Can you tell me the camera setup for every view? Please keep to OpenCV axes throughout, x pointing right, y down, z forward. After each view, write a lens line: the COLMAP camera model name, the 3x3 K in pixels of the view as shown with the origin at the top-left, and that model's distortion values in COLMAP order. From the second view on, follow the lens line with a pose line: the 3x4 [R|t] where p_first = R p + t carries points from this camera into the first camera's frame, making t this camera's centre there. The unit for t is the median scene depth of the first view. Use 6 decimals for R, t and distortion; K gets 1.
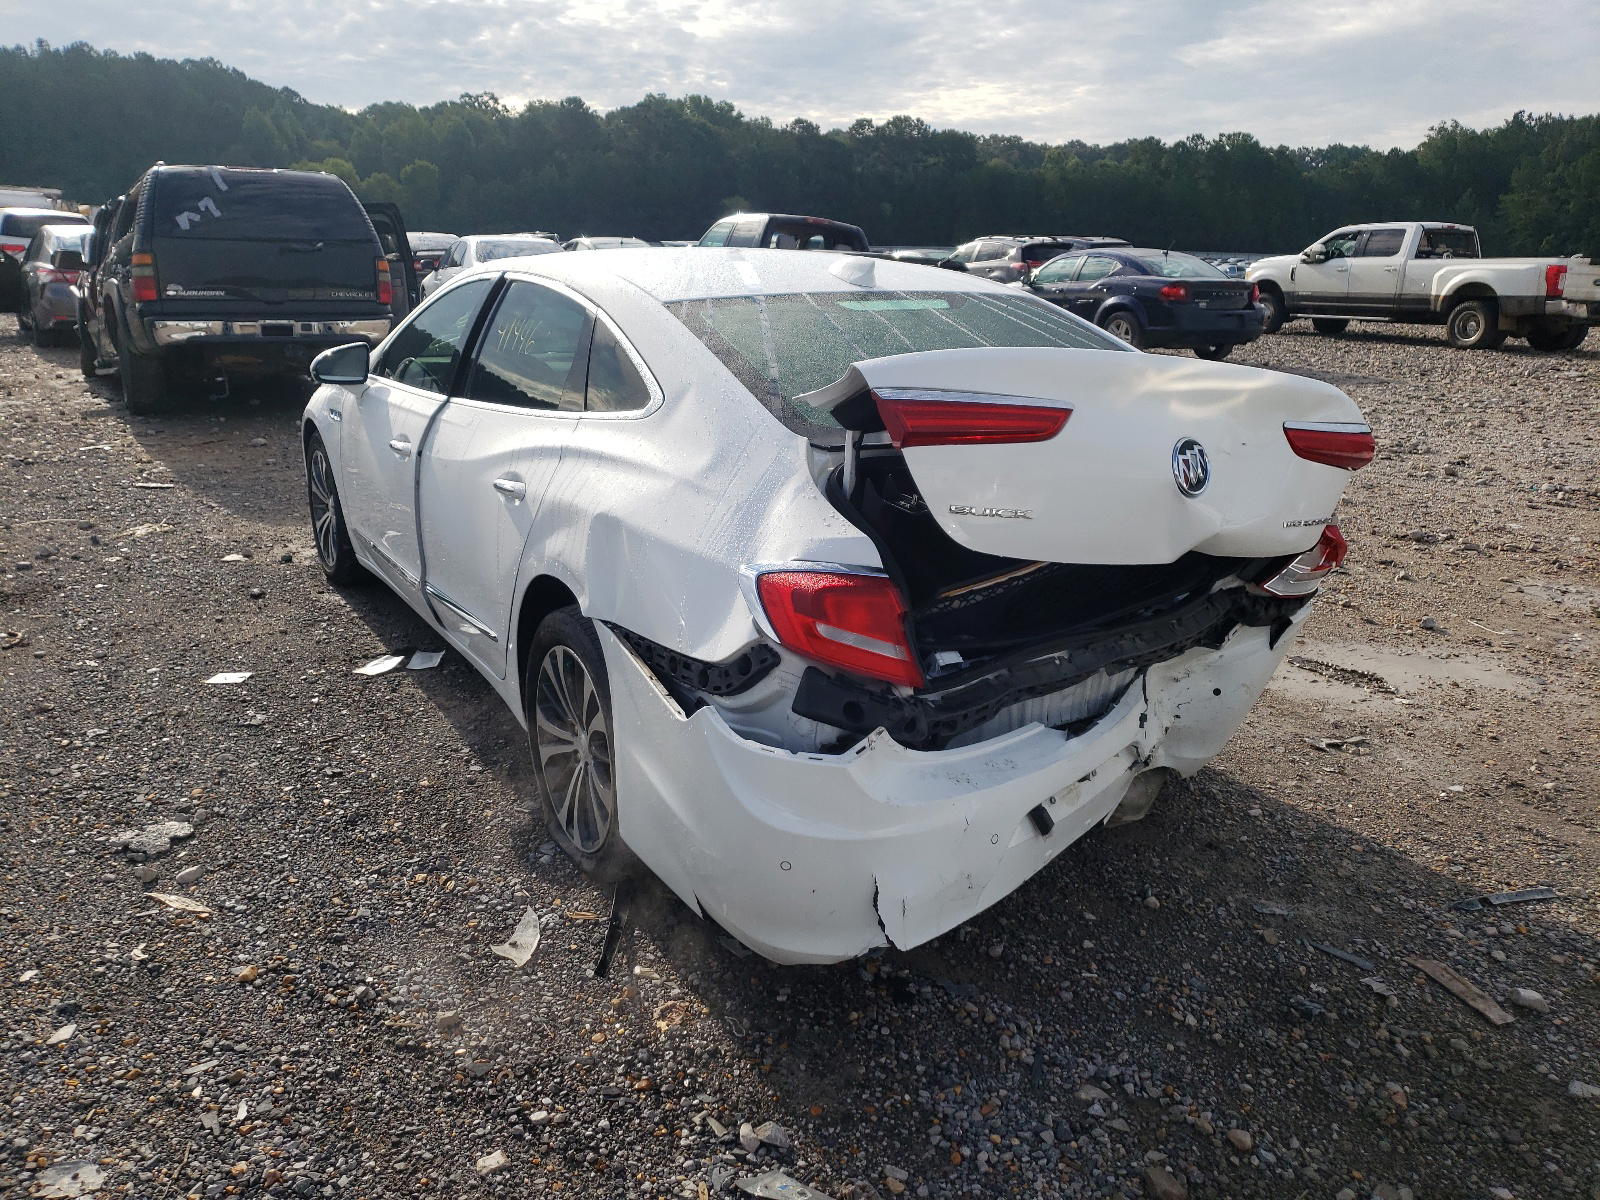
lens RADIAL K [[1231.7, 0, 804.5], [0, 1231.7, 557.8], [0, 0, 1]] dist [-0.002789, -0.006019]
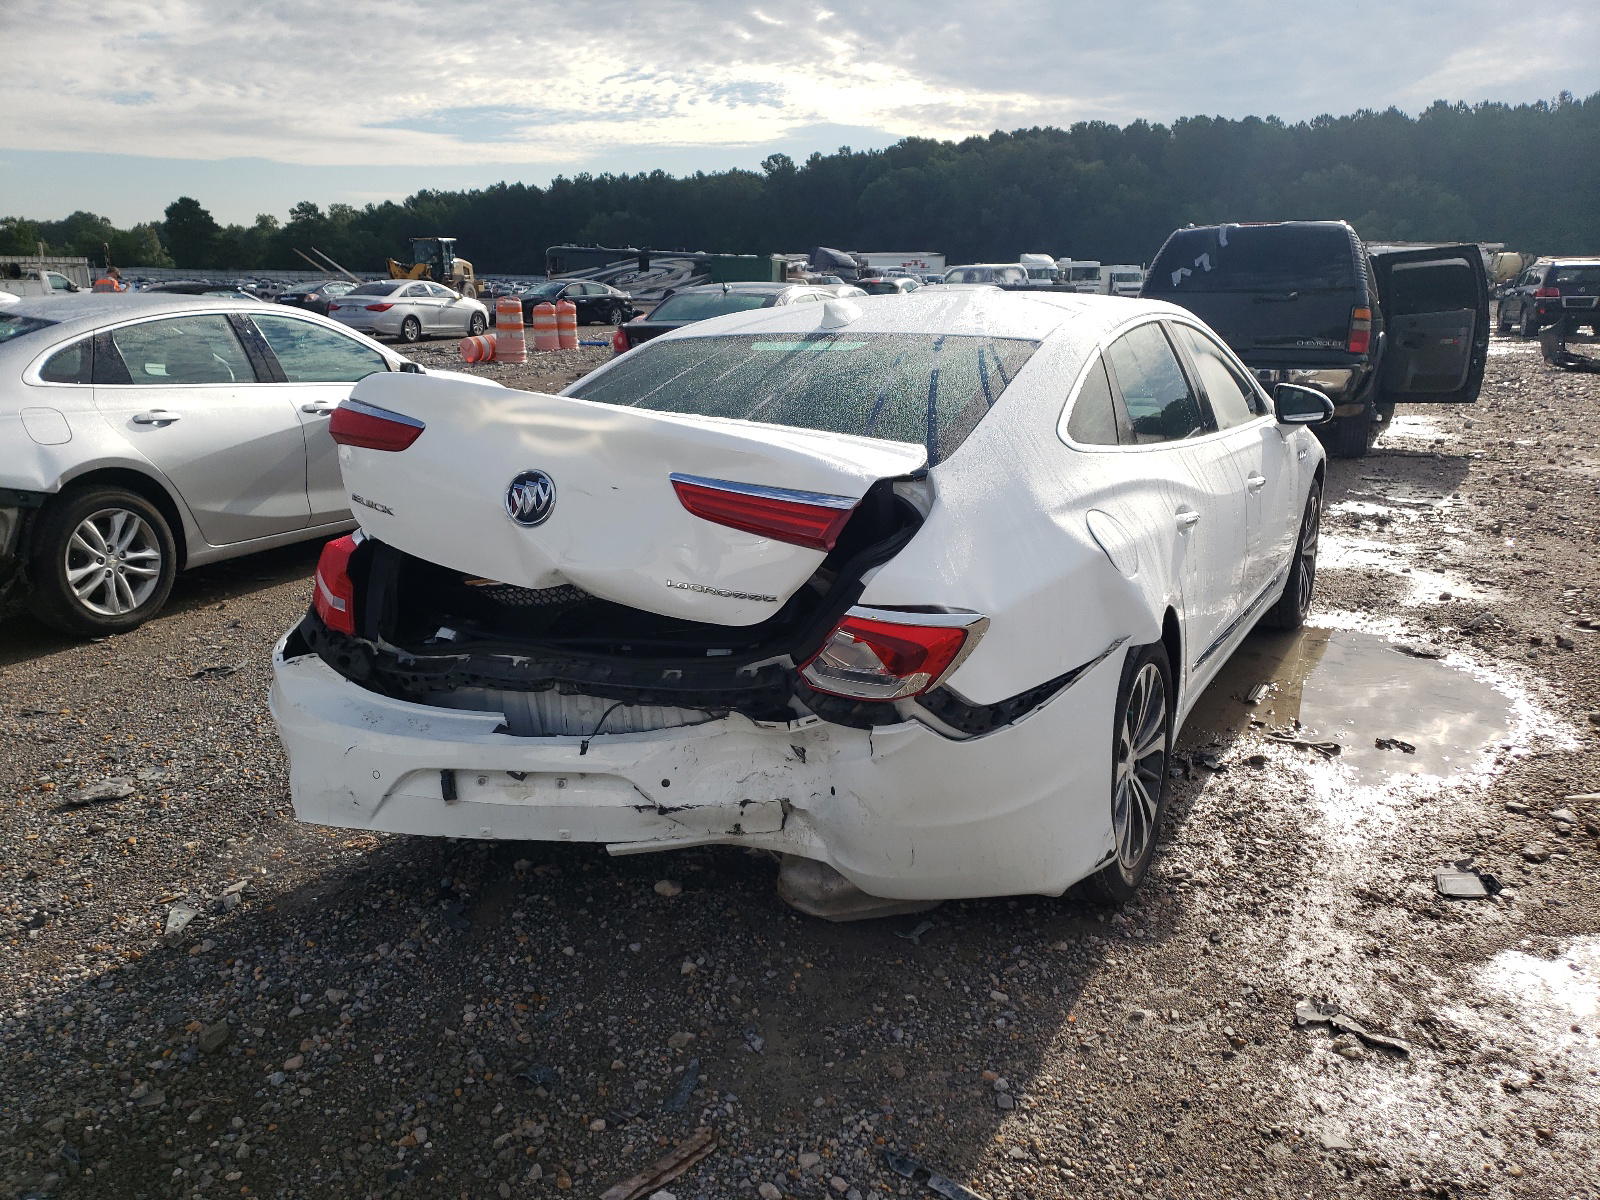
lens RADIAL K [[1223.1, 0, 800.0], [0, 1223.1, 600.0], [0, 0, 1]] dist [0.068144, -0.104580]
pose [[0.518149, 0.174141, -0.837375, 1.224466], [-0.180975, 0.979208, 0.091653, -0.117112], [0.835924, 0.104054, 0.538891, 0.597021]]
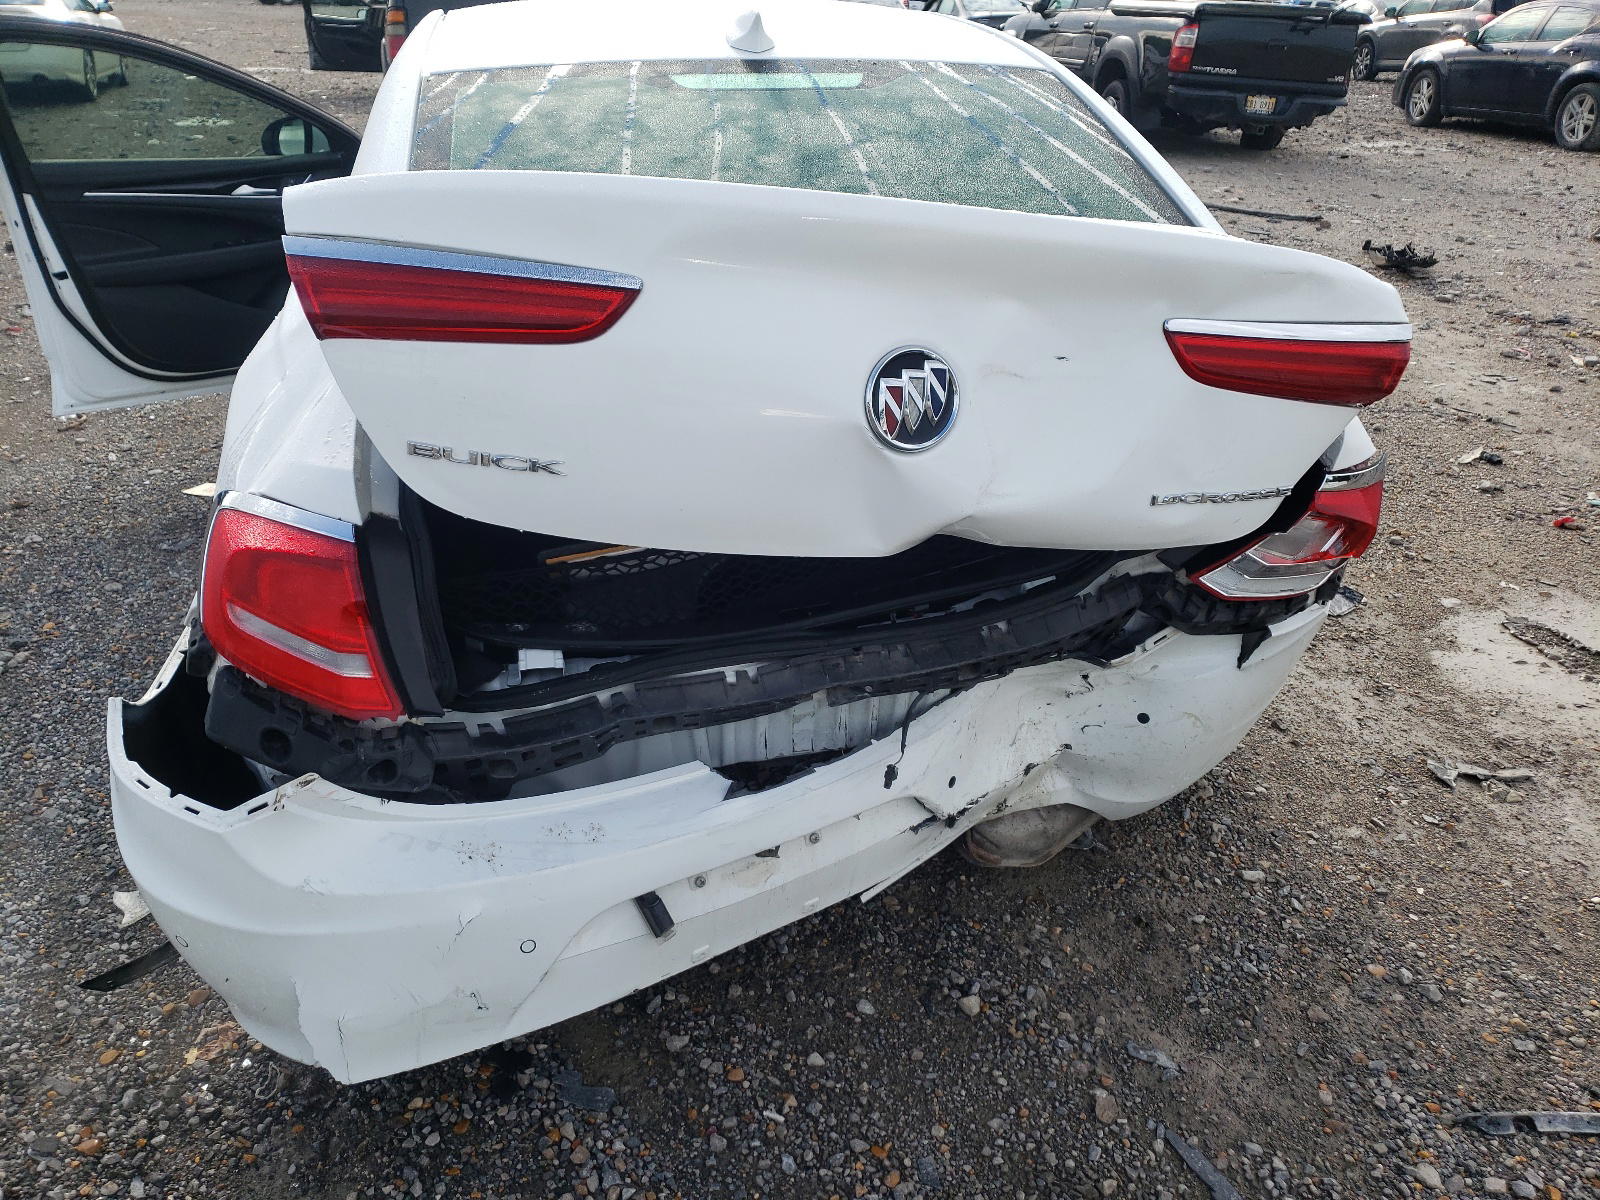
lens RADIAL K [[1223.1, 0, 800.0], [0, 1223.1, 600.0], [0, 0, 1]] dist [0.068144, -0.104580]
pose [[0.943232, 0.130287, -0.305513, 0.420462], [-0.065653, 0.974838, 0.213028, -0.093940], [0.325580, -0.180877, 0.928052, 0.411711]]
